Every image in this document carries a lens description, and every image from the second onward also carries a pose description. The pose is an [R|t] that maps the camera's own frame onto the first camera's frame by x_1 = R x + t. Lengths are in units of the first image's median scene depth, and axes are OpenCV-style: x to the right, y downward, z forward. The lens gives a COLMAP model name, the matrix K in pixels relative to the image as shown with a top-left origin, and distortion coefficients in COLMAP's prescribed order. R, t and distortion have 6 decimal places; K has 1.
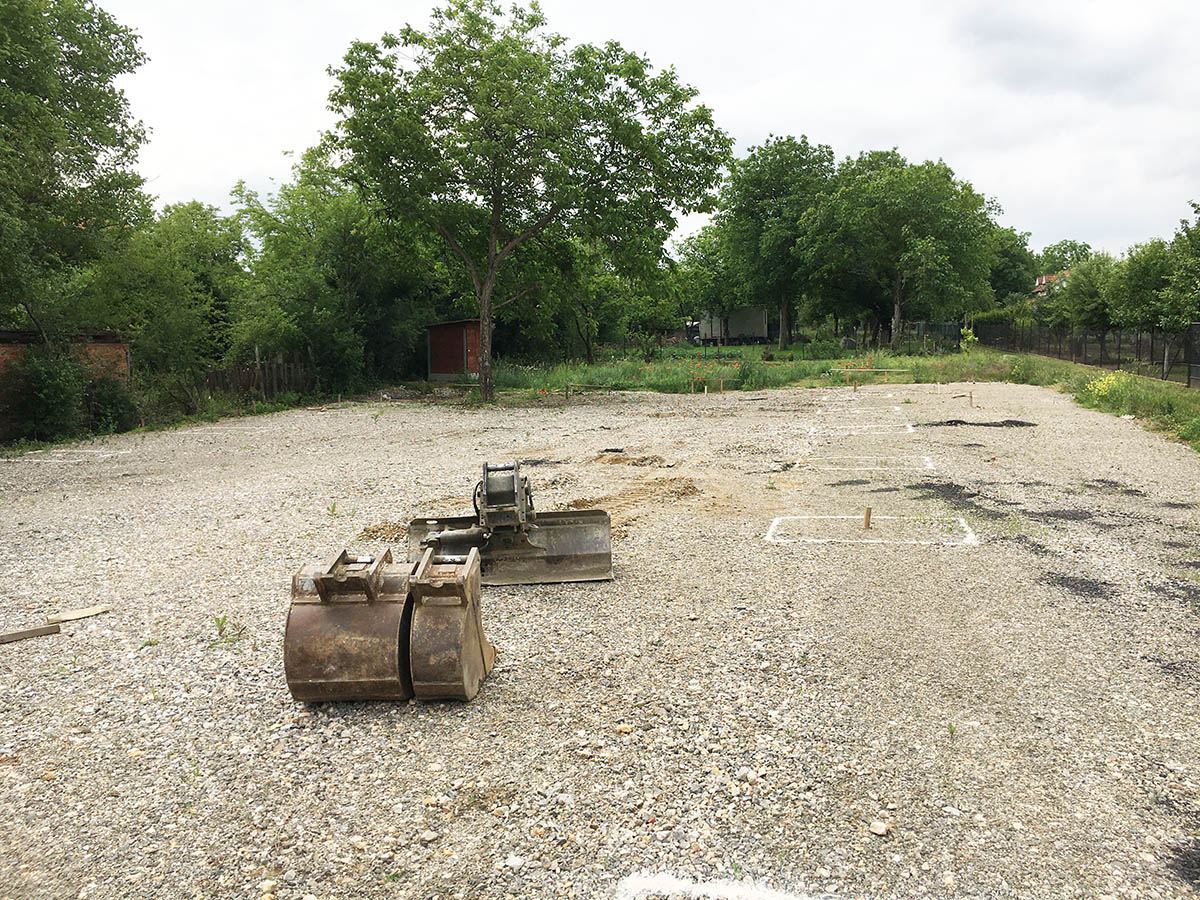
lens RADIAL K [[1010.7, 0, 600.0], [0, 1010.7, 450.0], [0, 0, 1]] dist [0.081720, -0.113163]
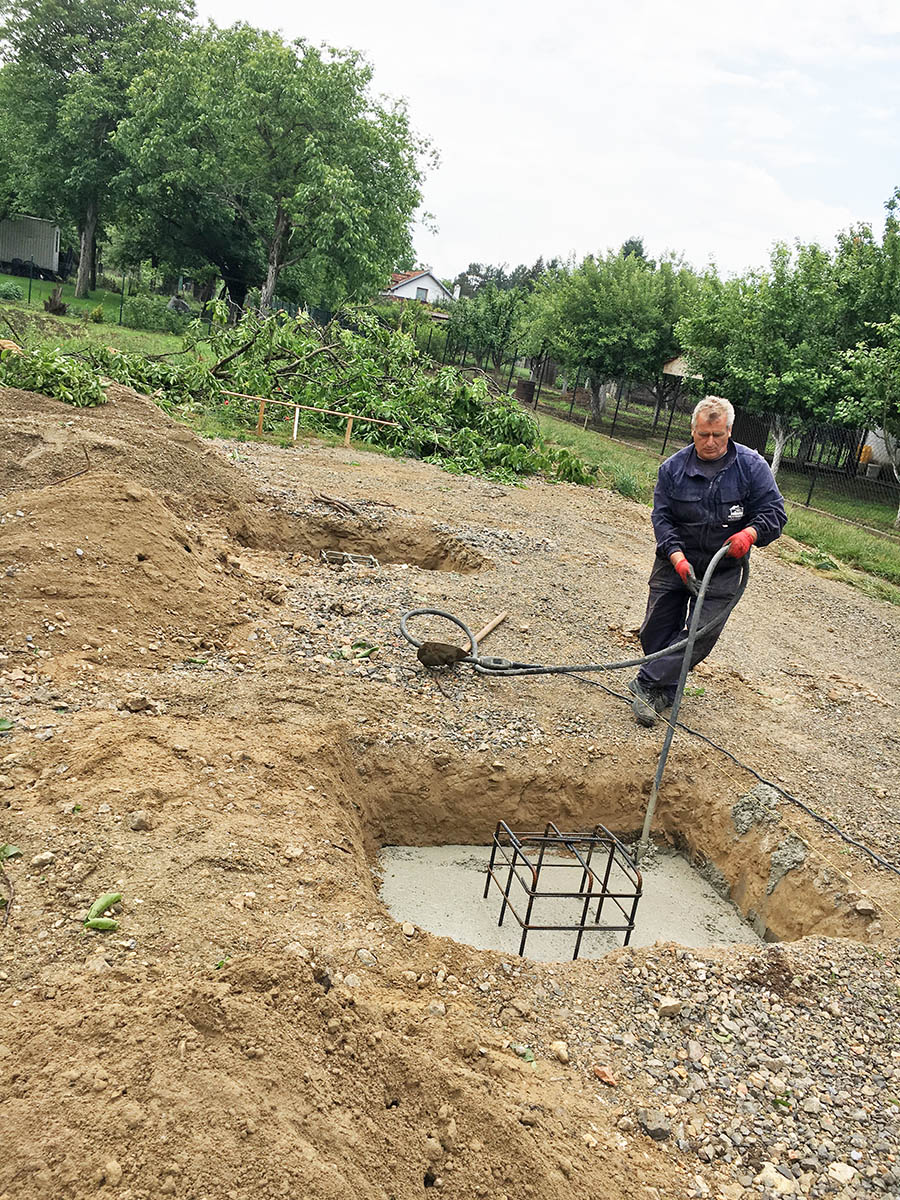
lens RADIAL K [[1010.7, 0, 450.0], [0, 1010.7, 600.0], [0, 0, 1]] dist [0.081720, -0.113163]
pose [[0.850786, 0.054979, 0.522629, 0.054400], [-0.147146, 0.979653, 0.136482, -0.036960], [-0.504491, -0.193020, 0.841565, 0.323762]]
